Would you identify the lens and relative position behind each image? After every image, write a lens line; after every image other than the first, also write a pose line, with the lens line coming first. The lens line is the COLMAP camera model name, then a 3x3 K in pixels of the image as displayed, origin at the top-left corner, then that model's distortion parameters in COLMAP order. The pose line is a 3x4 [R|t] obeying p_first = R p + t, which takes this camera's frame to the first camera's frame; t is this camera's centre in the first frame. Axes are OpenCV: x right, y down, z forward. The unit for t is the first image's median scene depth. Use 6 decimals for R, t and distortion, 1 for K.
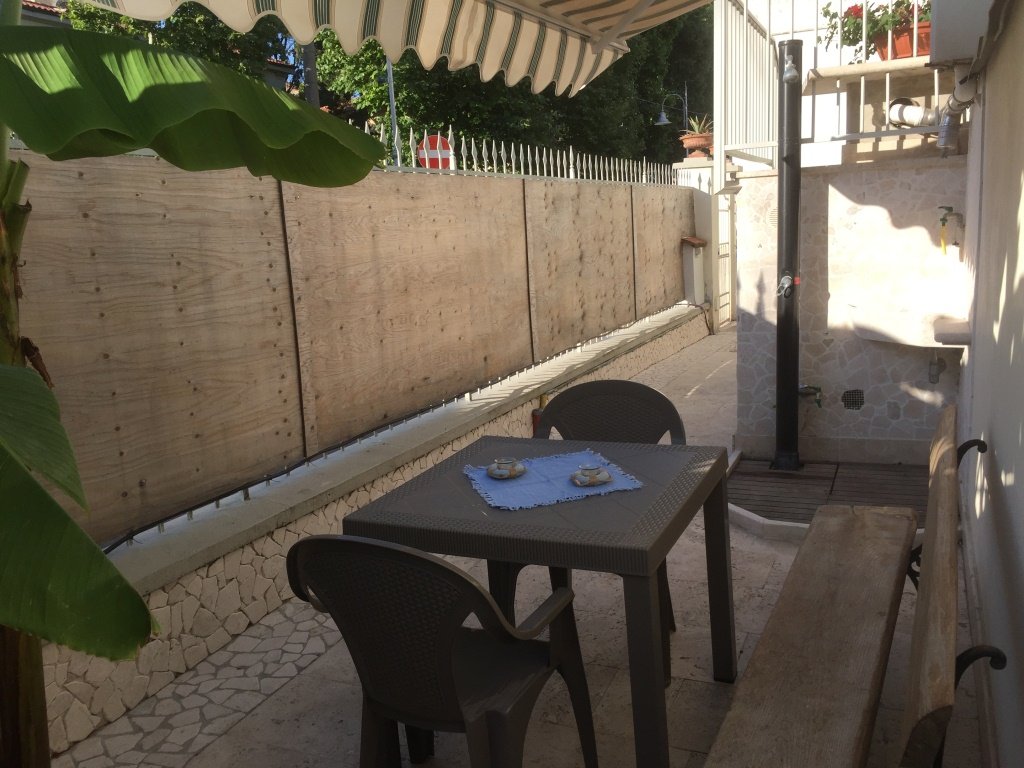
lens RADIAL K [[868.1, 0, 509.1], [0, 868.1, 379.5], [0, 0, 1]] dist [0.067814, -0.099478]
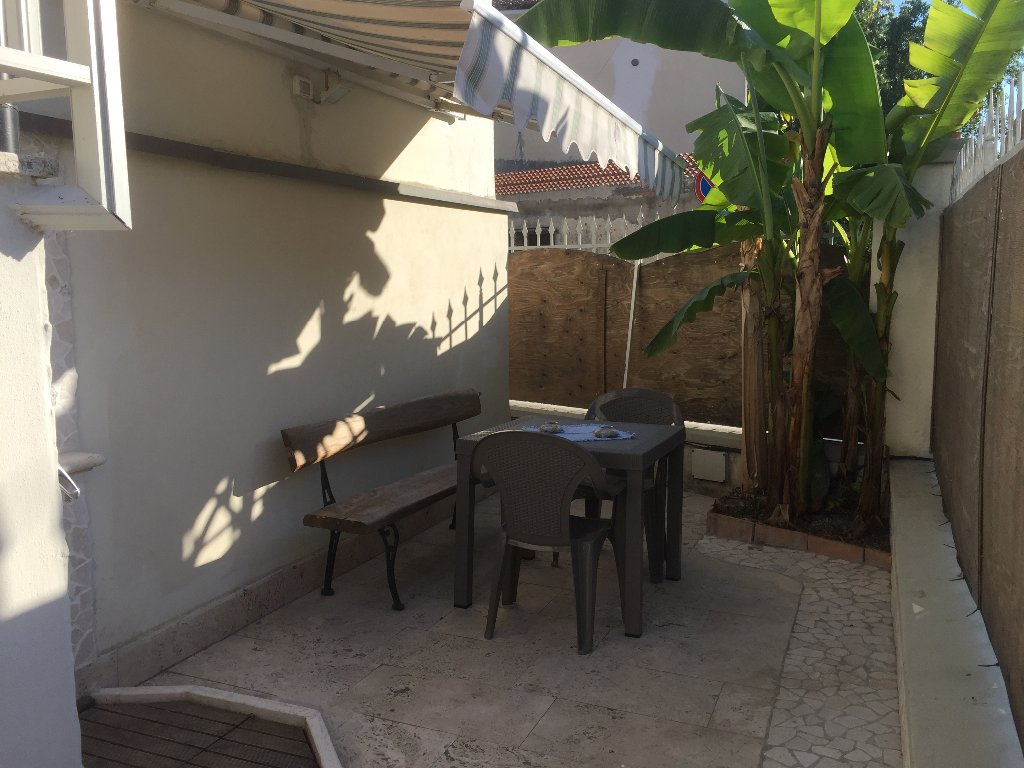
lens RADIAL K [[868.1, 0, 509.1], [0, 868.1, 379.5], [0, 0, 1]] dist [0.067814, -0.099478]
pose [[-0.995816, 0.068547, -0.060432, 0.203034], [0.044712, 0.942226, 0.331982, -0.401384], [0.079697, 0.327891, -0.941348, 1.990808]]
